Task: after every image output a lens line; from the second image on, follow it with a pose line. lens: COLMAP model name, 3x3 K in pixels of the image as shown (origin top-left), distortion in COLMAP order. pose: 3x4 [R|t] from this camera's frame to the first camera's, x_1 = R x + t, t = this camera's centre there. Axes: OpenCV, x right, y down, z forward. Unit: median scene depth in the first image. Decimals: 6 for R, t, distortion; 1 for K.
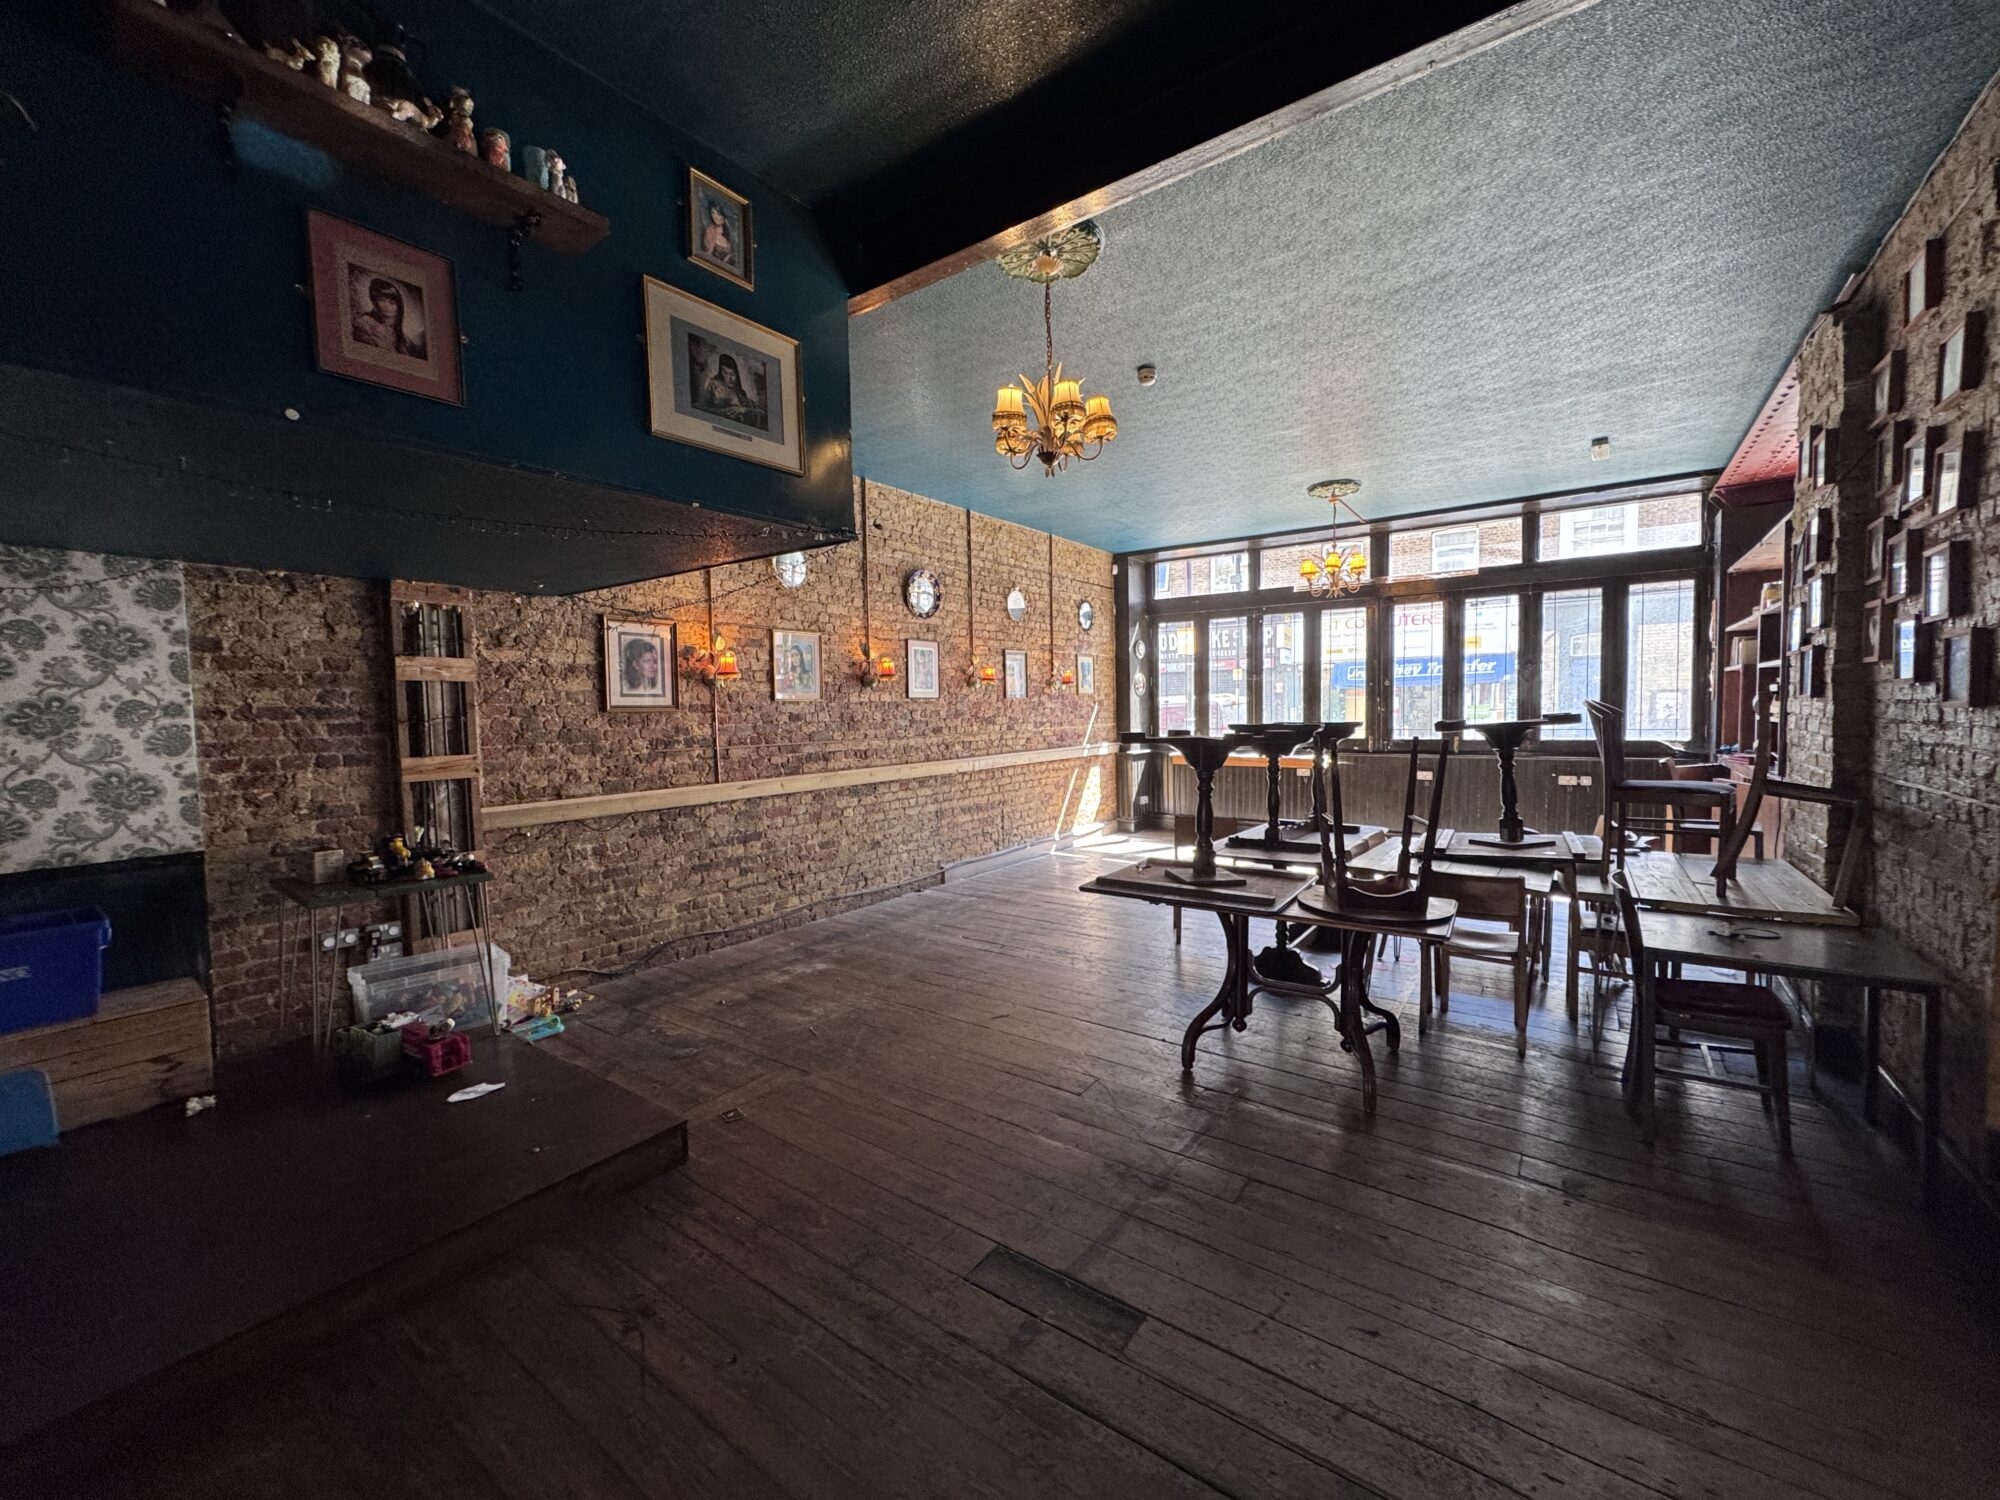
lens RADIAL K [[799.5, 0, 1000.0], [0, 799.5, 750.0], [0, 0, 1]] dist [-0.000311, 0.000164]
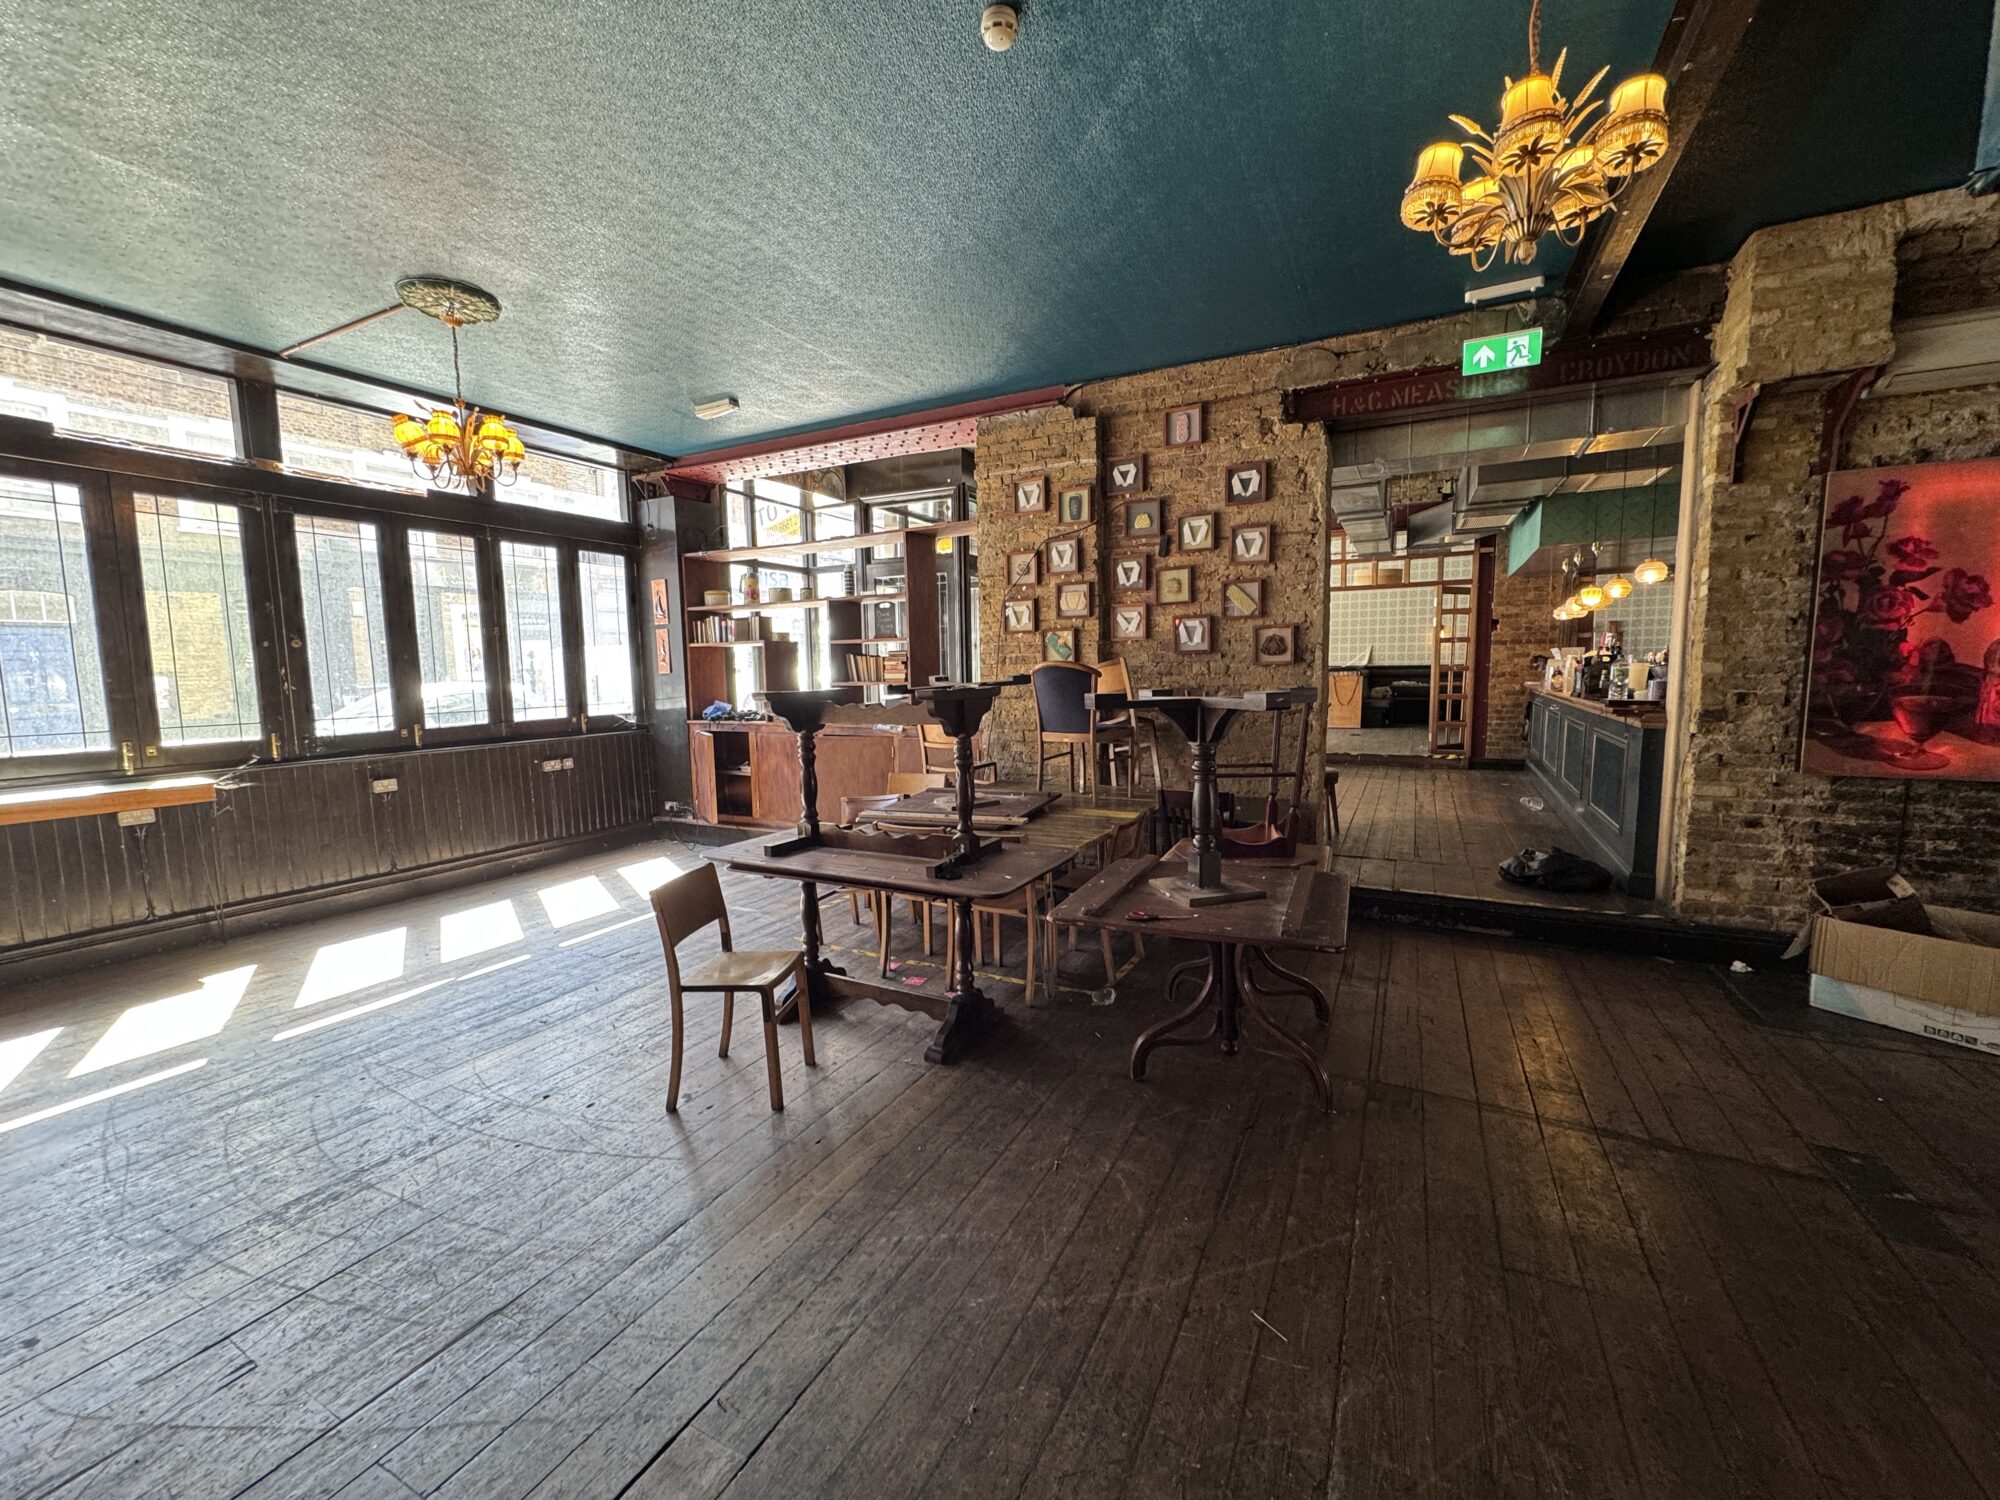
lens RADIAL K [[799.5, 0, 1000.0], [0, 799.5, 750.0], [0, 0, 1]] dist [-0.000311, 0.000164]
pose [[-0.148482, -0.081252, 0.985572, -0.240584], [0.075265, 0.992800, 0.093187, -0.025645], [-0.986047, 0.088016, -0.141297, 0.709904]]
